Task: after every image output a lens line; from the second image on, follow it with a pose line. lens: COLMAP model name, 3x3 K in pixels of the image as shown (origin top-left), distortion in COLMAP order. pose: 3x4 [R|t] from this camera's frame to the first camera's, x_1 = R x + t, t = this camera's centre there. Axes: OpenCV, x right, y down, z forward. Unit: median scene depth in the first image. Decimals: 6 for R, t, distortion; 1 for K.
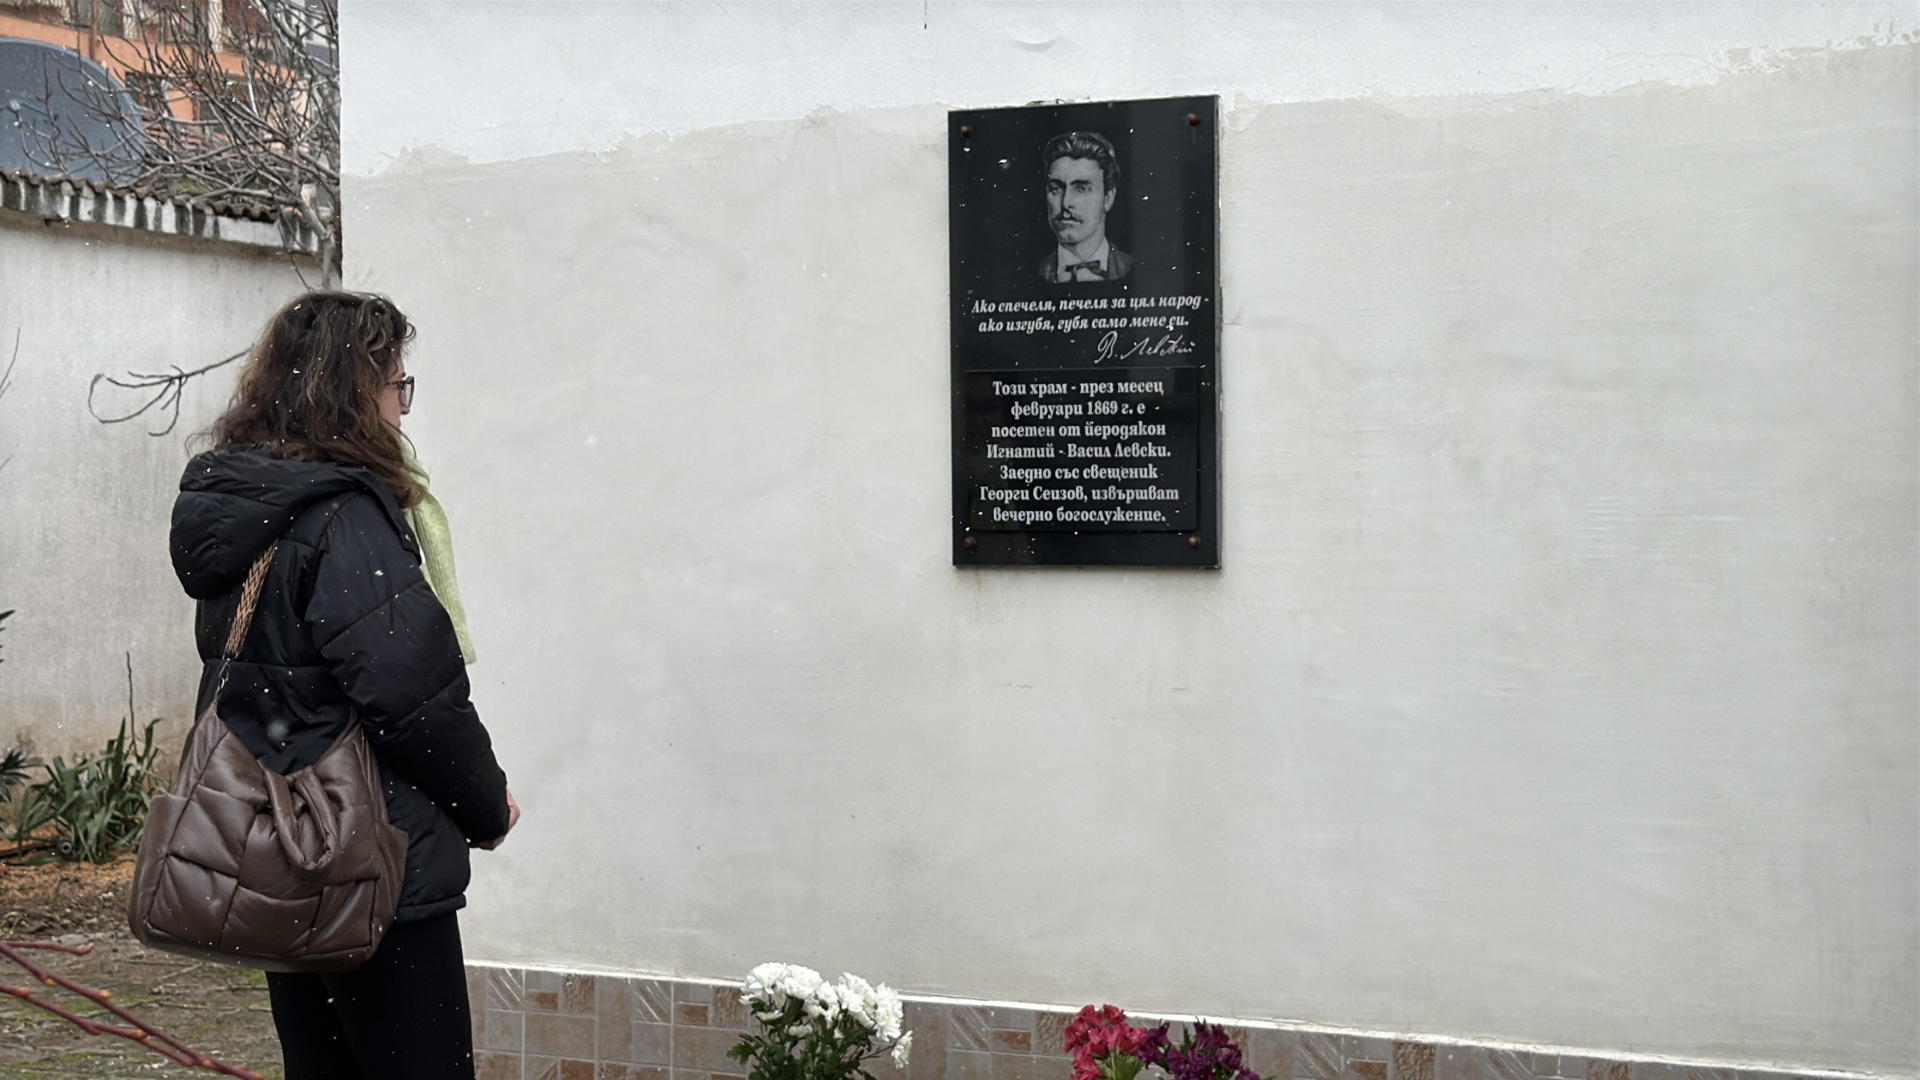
lens RADIAL K [[3281.0, 0, 950.9], [0, 3281.0, 538.3], [0, 0, 1]] dist [0.143786, -0.042188]
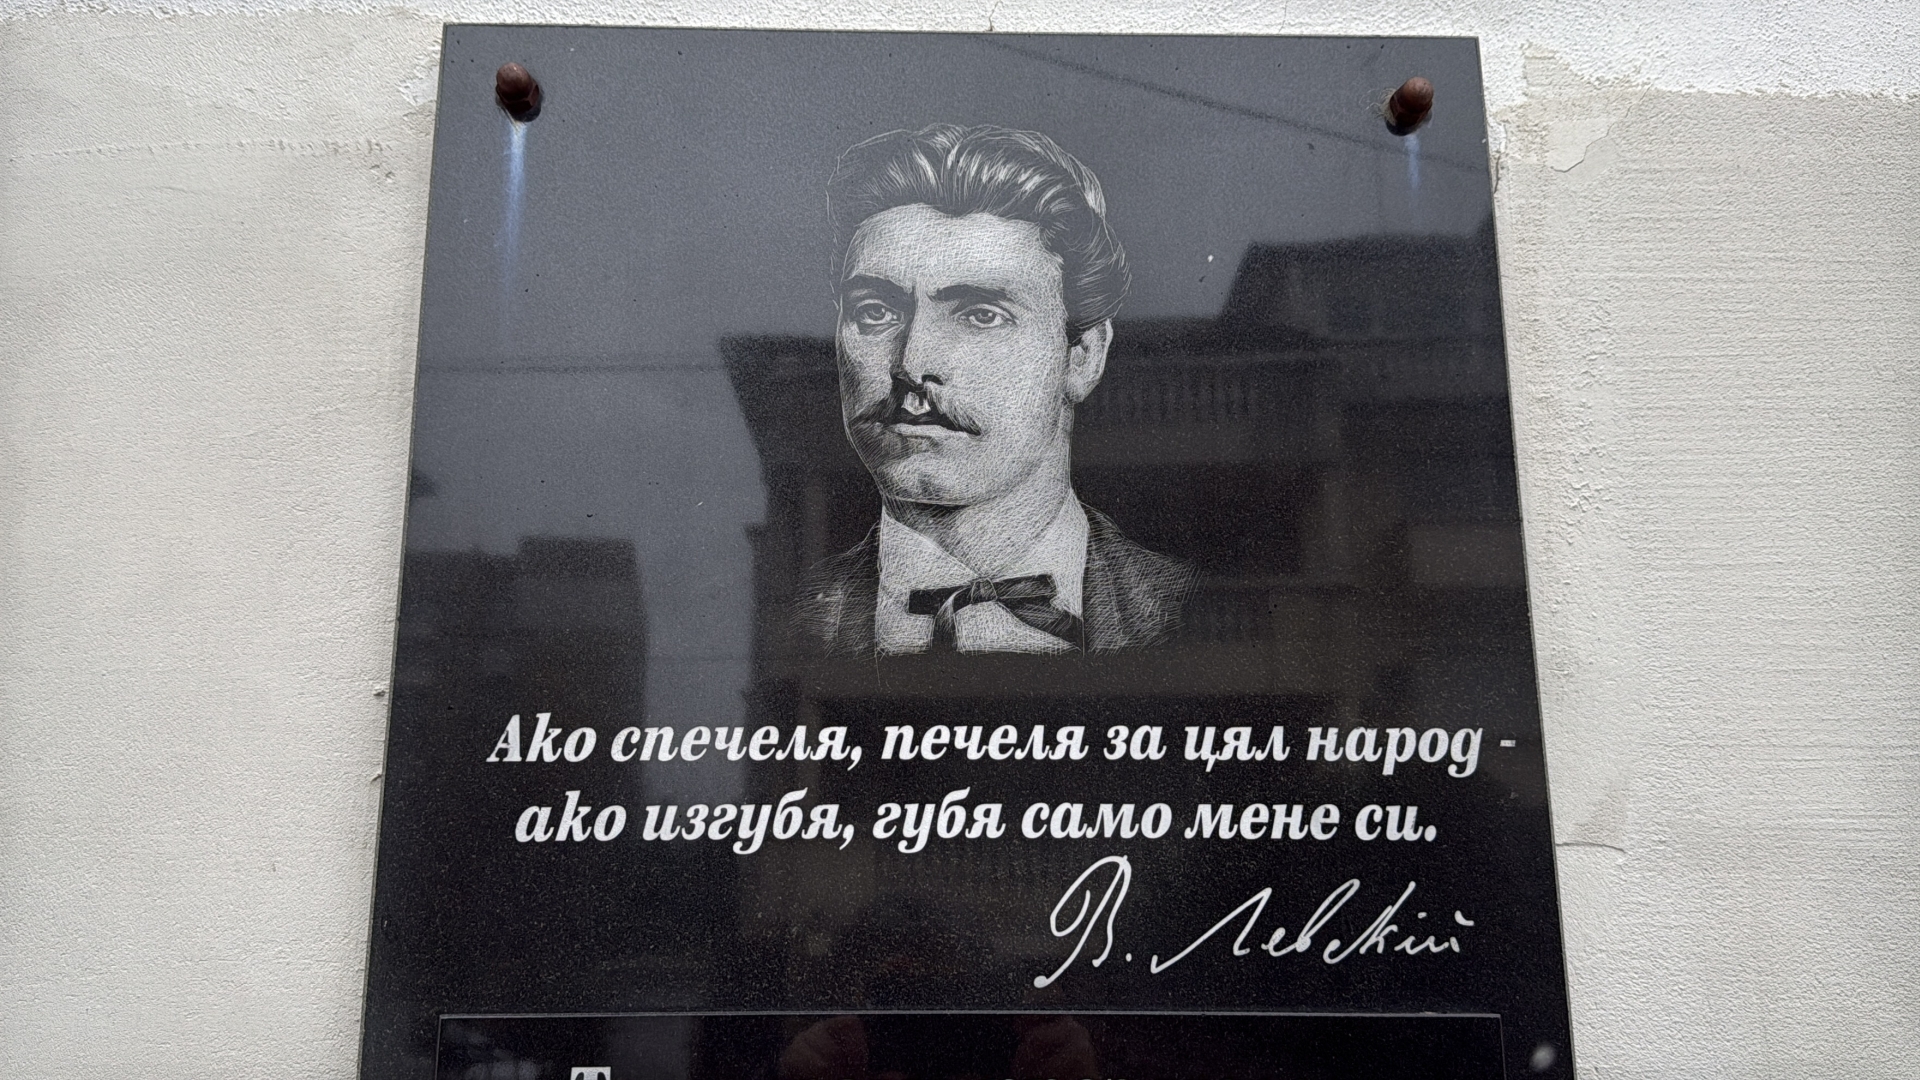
lens RADIAL K [[1599.8, 0, 955.0], [0, 1599.8, 545.7], [0, 0, 1]] dist [0.183321, -0.378733]
pose [[0.896895, 0.114459, 0.427175, -0.016093], [0.002422, 0.964641, -0.263556, -0.053319], [-0.442237, 0.237417, 0.864905, 0.890861]]
